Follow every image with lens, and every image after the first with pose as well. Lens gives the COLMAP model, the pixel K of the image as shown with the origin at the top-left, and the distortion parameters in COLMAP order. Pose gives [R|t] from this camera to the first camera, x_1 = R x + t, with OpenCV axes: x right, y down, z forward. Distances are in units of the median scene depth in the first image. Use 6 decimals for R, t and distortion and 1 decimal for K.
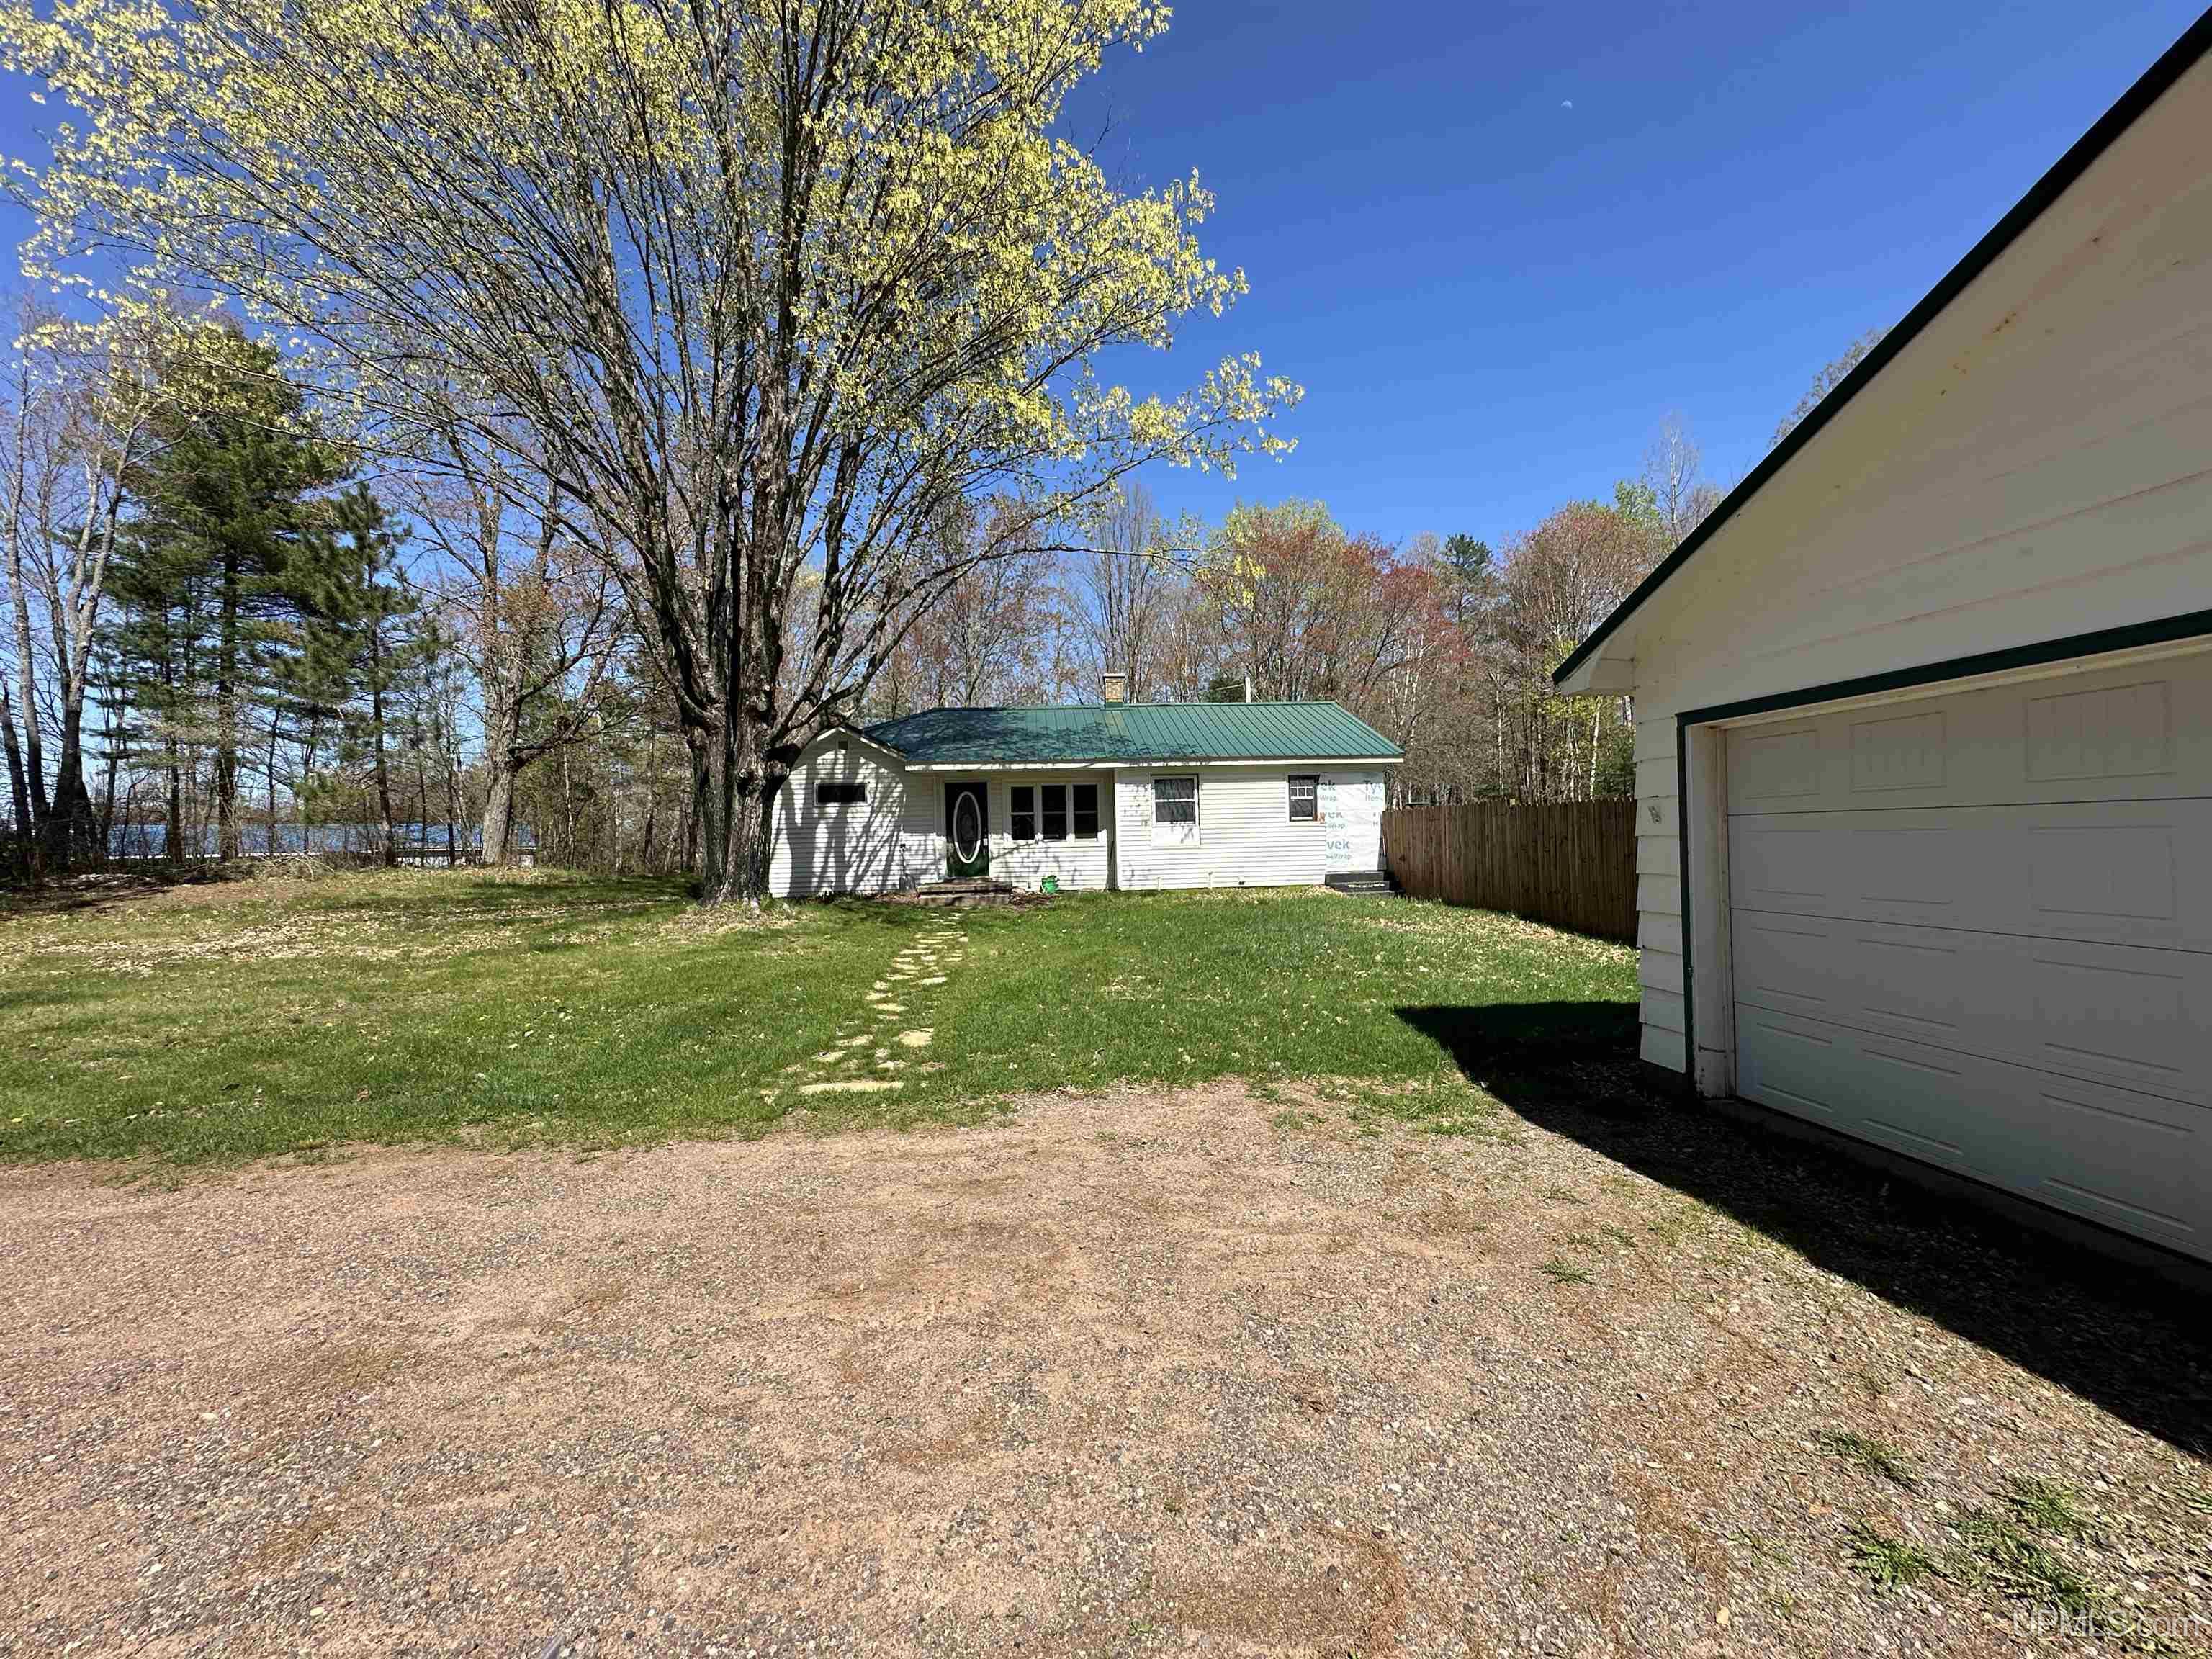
lens RADIAL K [[881.4, 0, 1124.6], [0, 881.4, 818.1], [0, 0, 1]] dist [-0.002476, 0.000433]
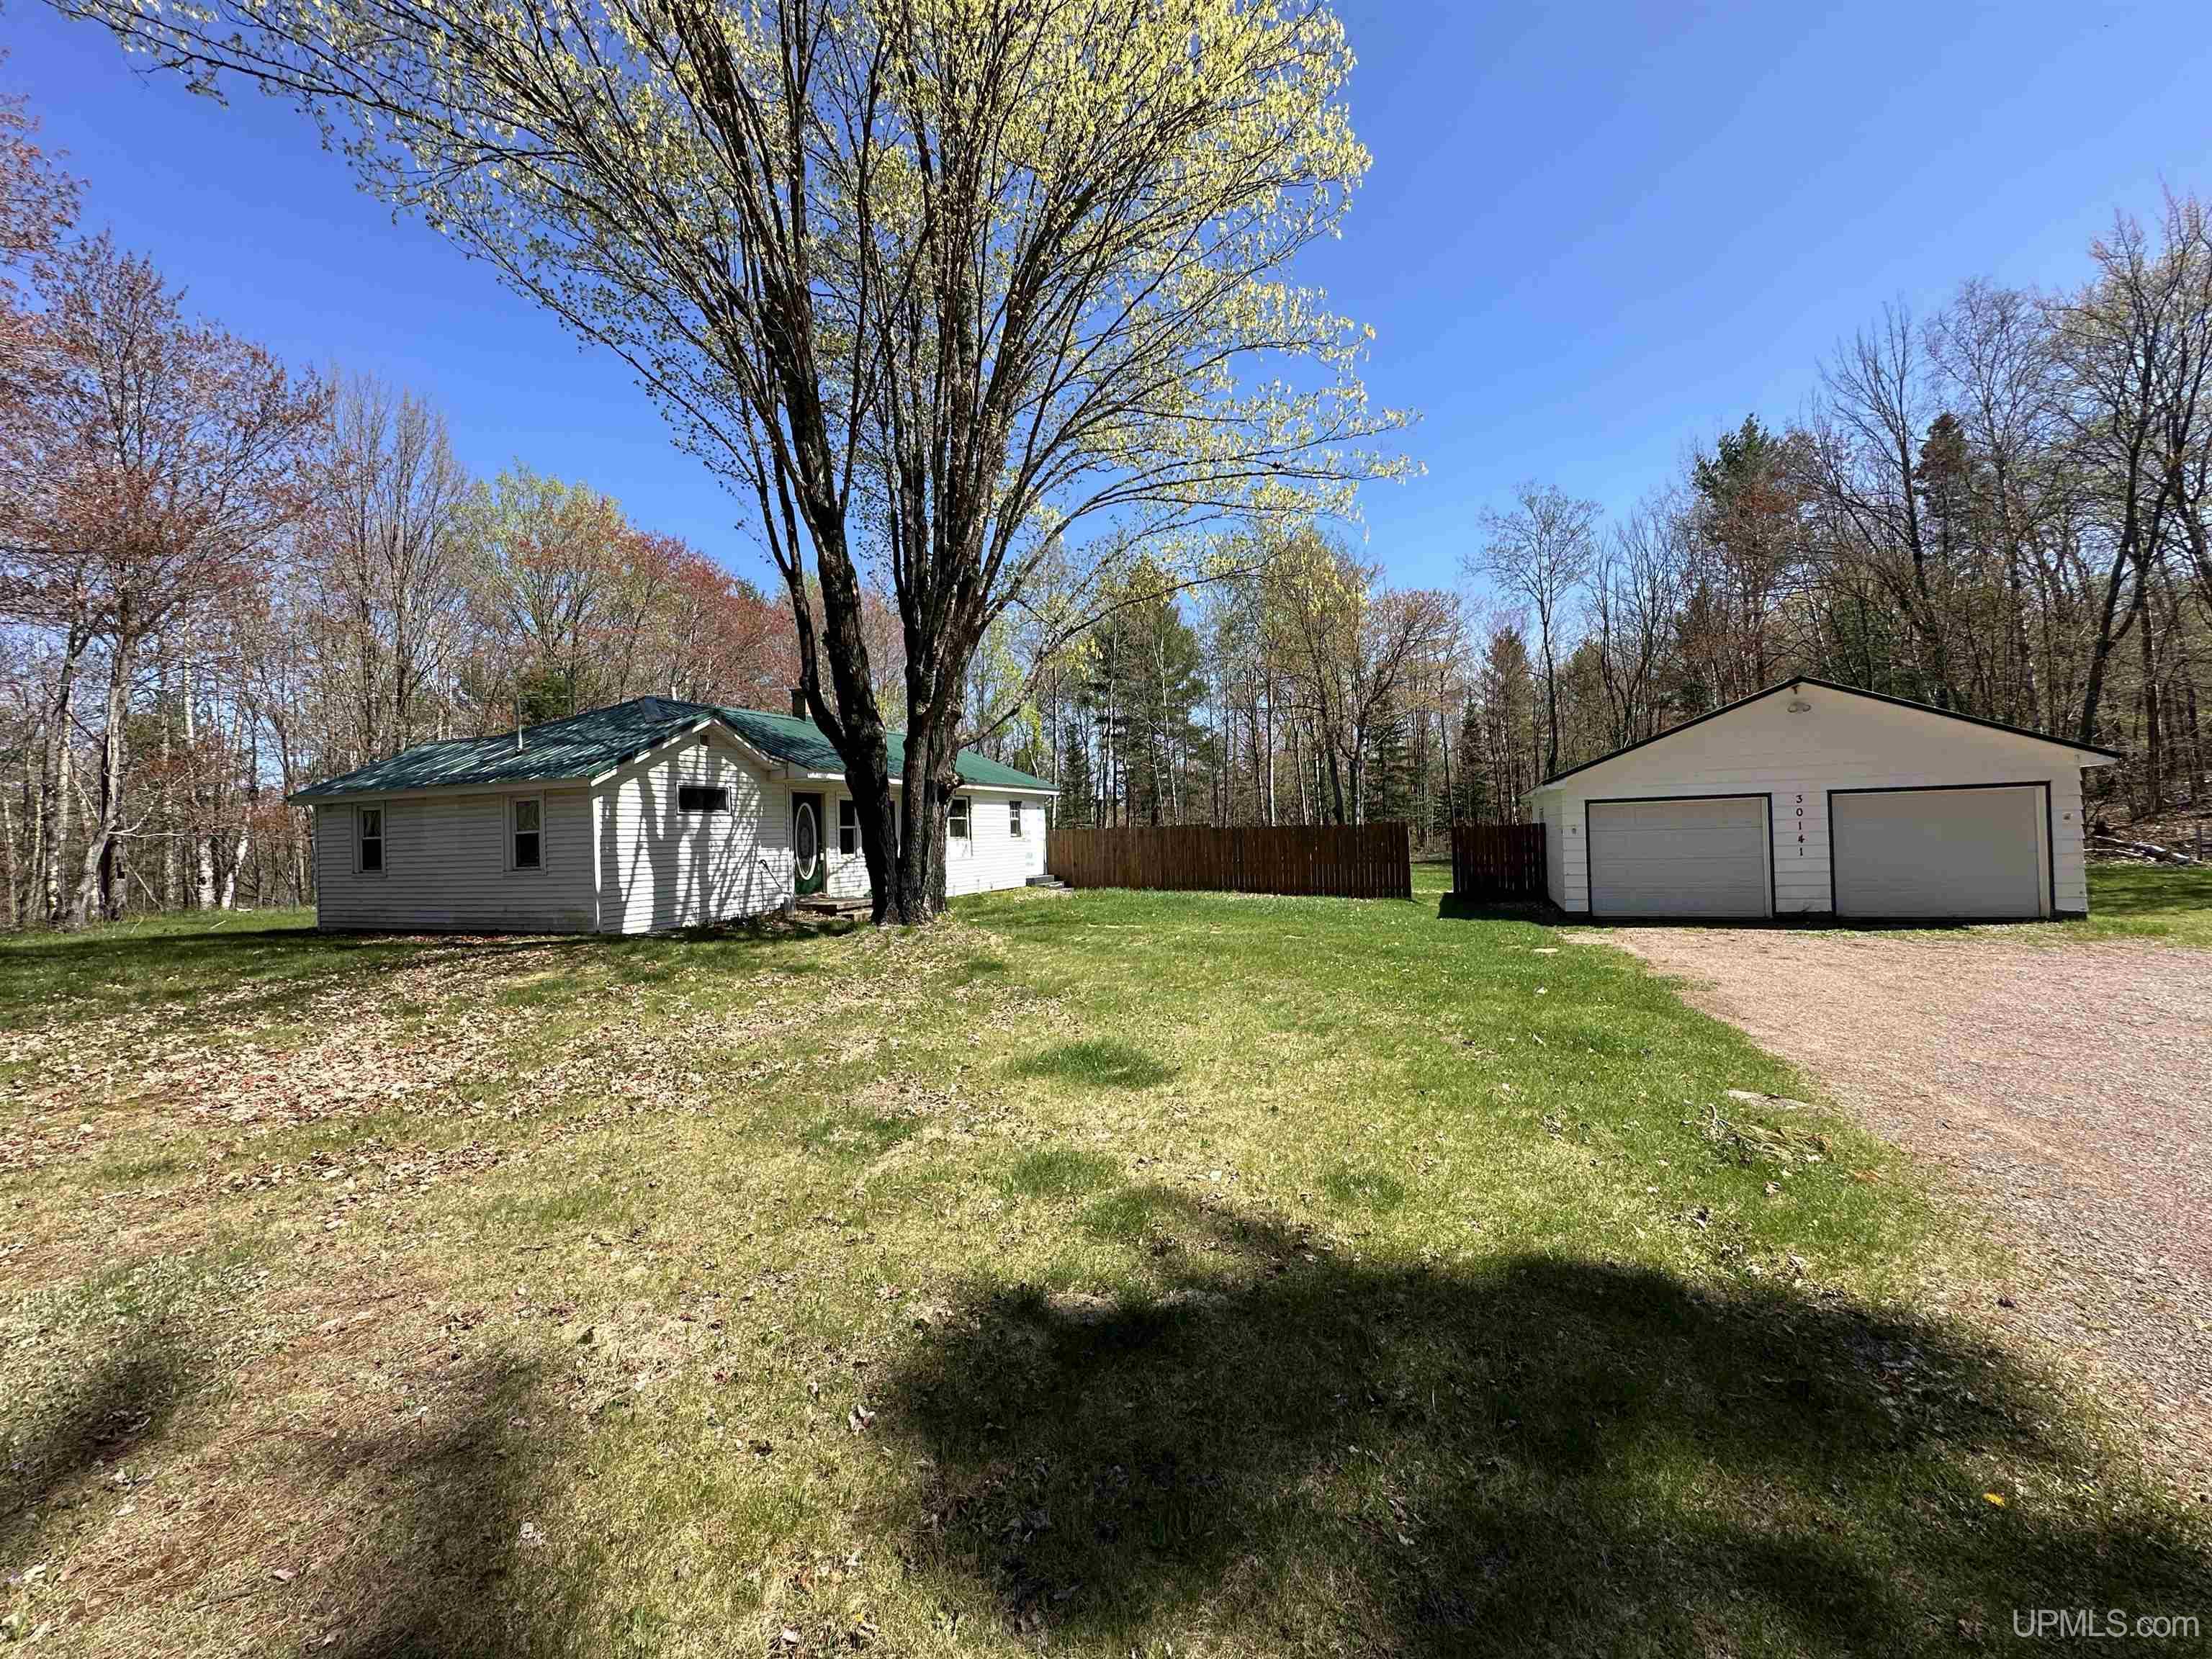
lens RADIAL K [[881.4, 0, 1104.6], [0, 881.4, 825.2], [0, 0, 1]] dist [-0.002476, 0.000433]
pose [[0.426157, 0.018838, 0.904453, -1.031958], [0.003426, 0.999742, -0.022437, 0.017425], [-0.904643, 0.012661, 0.425982, 0.367117]]
